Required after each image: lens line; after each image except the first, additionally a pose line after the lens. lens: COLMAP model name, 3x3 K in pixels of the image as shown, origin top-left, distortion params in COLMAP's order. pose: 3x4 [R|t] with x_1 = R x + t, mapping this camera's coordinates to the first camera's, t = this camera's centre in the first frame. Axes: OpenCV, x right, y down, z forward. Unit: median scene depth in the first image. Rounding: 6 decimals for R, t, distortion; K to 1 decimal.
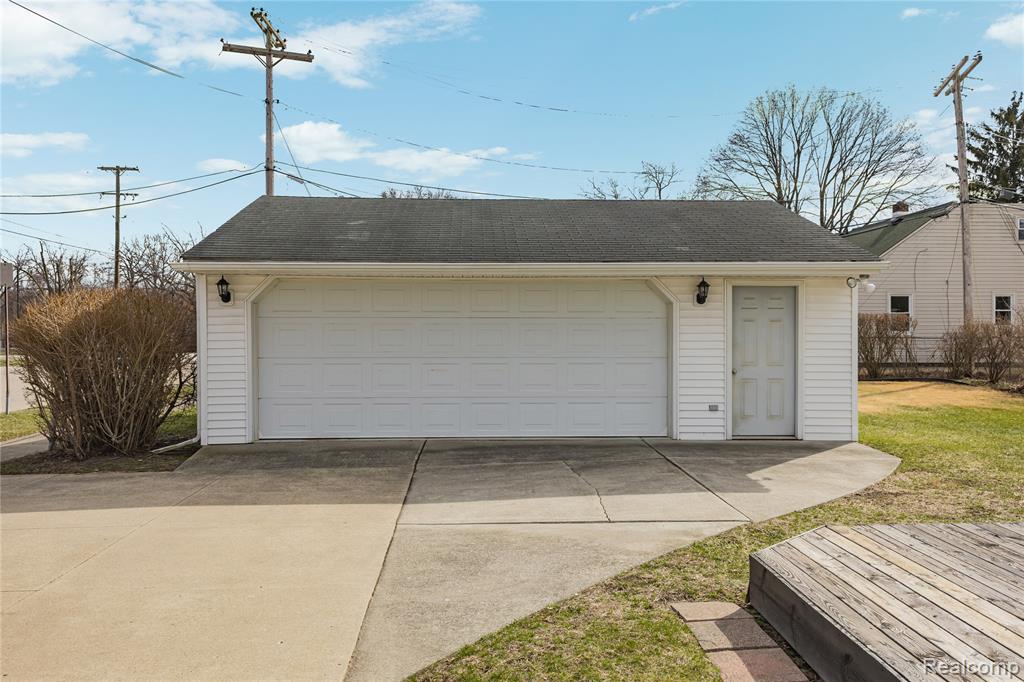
lens RADIAL K [[844.8, 0, 515.4], [0, 844.8, 328.9], [0, 0, 1]] dist [0.007983, -0.003958]
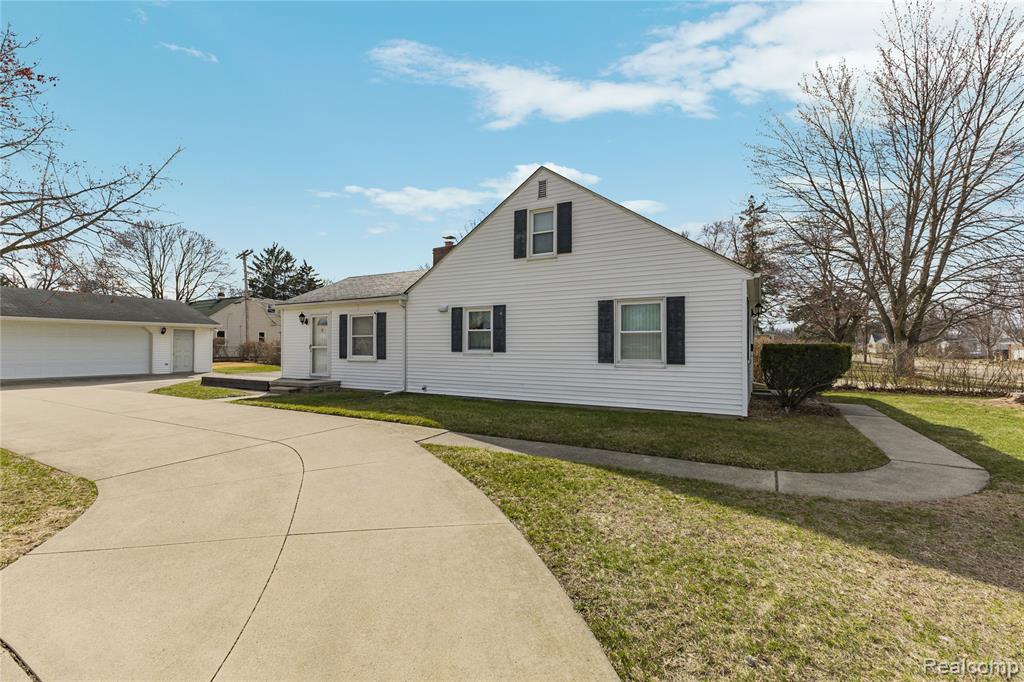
lens RADIAL K [[449.6, 0, 512.9], [0, 449.6, 342.9], [0, 0, 1]] dist [0.020745, -0.001052]
pose [[0.534205, 0.012441, 0.845263, -0.596760], [-0.005928, 0.999922, -0.010971, 0.017603], [-0.845334, 0.000850, 0.534237, -1.227372]]
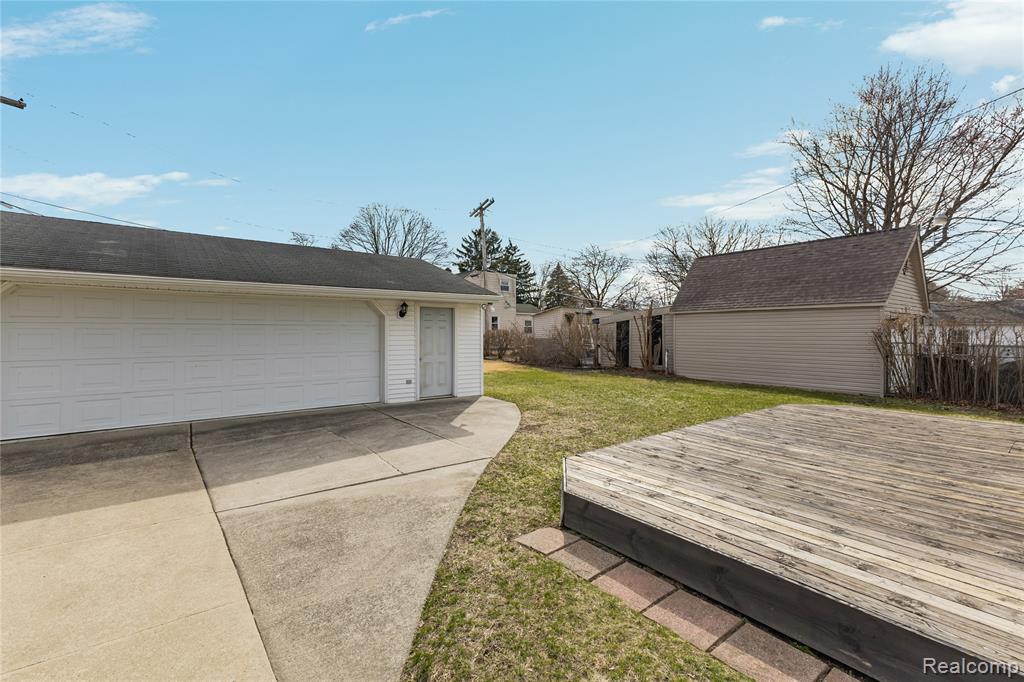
lens RADIAL K [[446.0, 0, 506.7], [0, 446.0, 328.4], [0, 0, 1]] dist [0.018458, -0.006560]
pose [[0.815542, 0.004691, 0.578679, -0.108613], [-0.000312, 0.999971, -0.007667, -0.001999], [-0.578698, 0.006072, 0.815520, 0.194244]]
